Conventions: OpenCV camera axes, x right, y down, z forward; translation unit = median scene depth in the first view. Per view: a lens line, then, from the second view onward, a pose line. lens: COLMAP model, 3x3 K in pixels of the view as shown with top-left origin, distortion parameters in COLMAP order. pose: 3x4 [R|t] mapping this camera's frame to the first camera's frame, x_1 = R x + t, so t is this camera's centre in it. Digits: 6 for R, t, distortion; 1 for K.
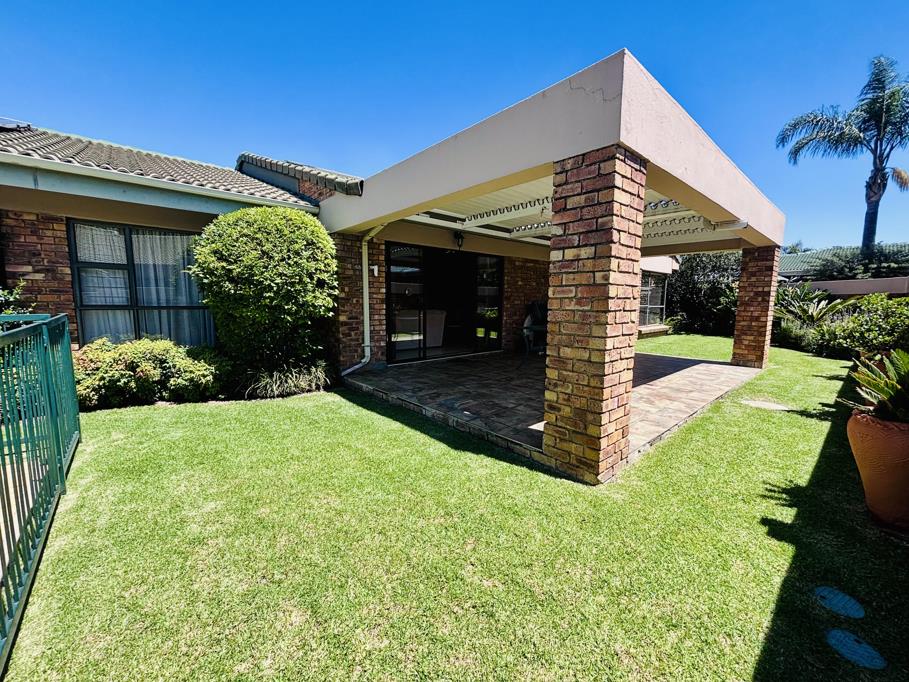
lens RADIAL K [[366.3, 0, 456.9], [0, 366.3, 343.4], [0, 0, 1]] dist [0.002078, -0.000118]
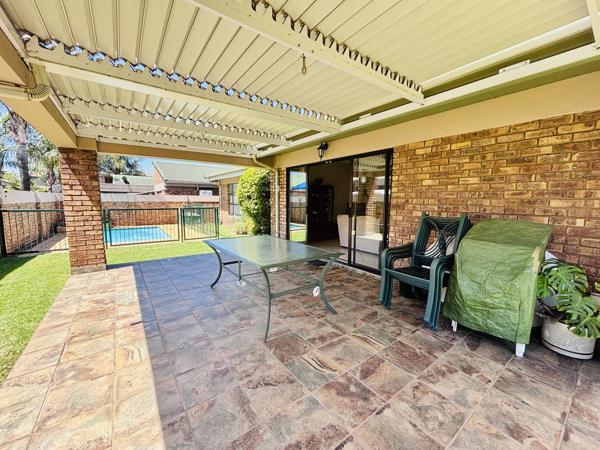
lens RADIAL K [[241.8, 0, 299.9], [0, 241.8, 227.0], [0, 0, 1]] dist [0.002078, -0.000118]
pose [[-0.093836, 0.107512, -0.989766, 0.148238], [-0.119790, 0.985711, 0.118428, -0.028359], [0.988355, 0.129676, -0.079616, 0.206769]]
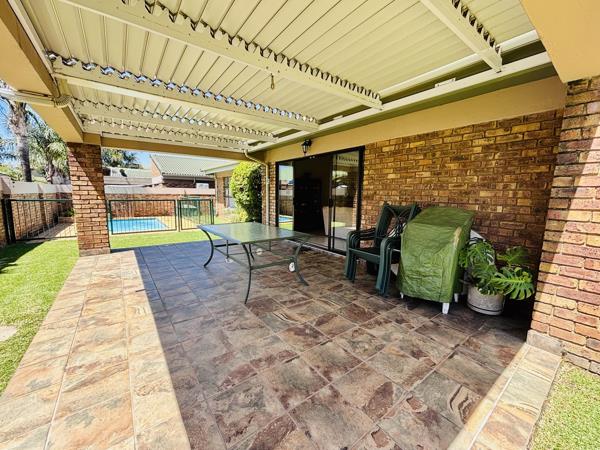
lens RADIAL K [[241.8, 0, 299.5], [0, 241.8, 227.1], [0, 0, 1]] dist [0.002078, -0.000118]
pose [[-0.087582, 0.130122, -0.987622, 0.163287], [-0.127201, 0.981855, 0.140642, -0.027785], [0.988003, 0.137944, -0.069441, 0.216540]]
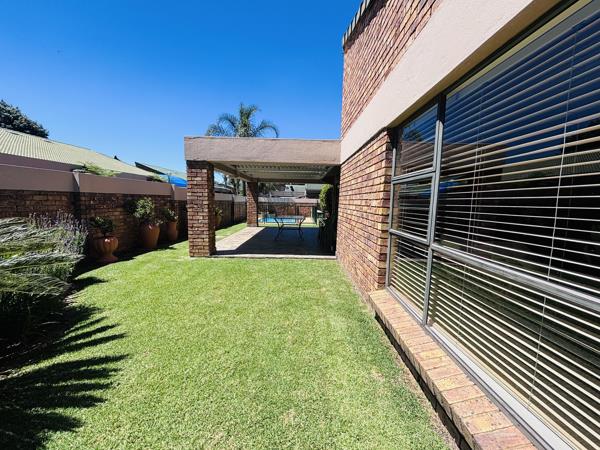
lens RADIAL K [[241.8, 0, 300.8], [0, 241.8, 225.4], [0, 0, 1]] dist [0.002078, -0.000118]
pose [[-0.659855, 0.058837, -0.749086, 0.258335], [-0.105773, 0.979729, 0.170126, -0.045288], [0.743911, 0.191492, -0.640256, 0.376867]]
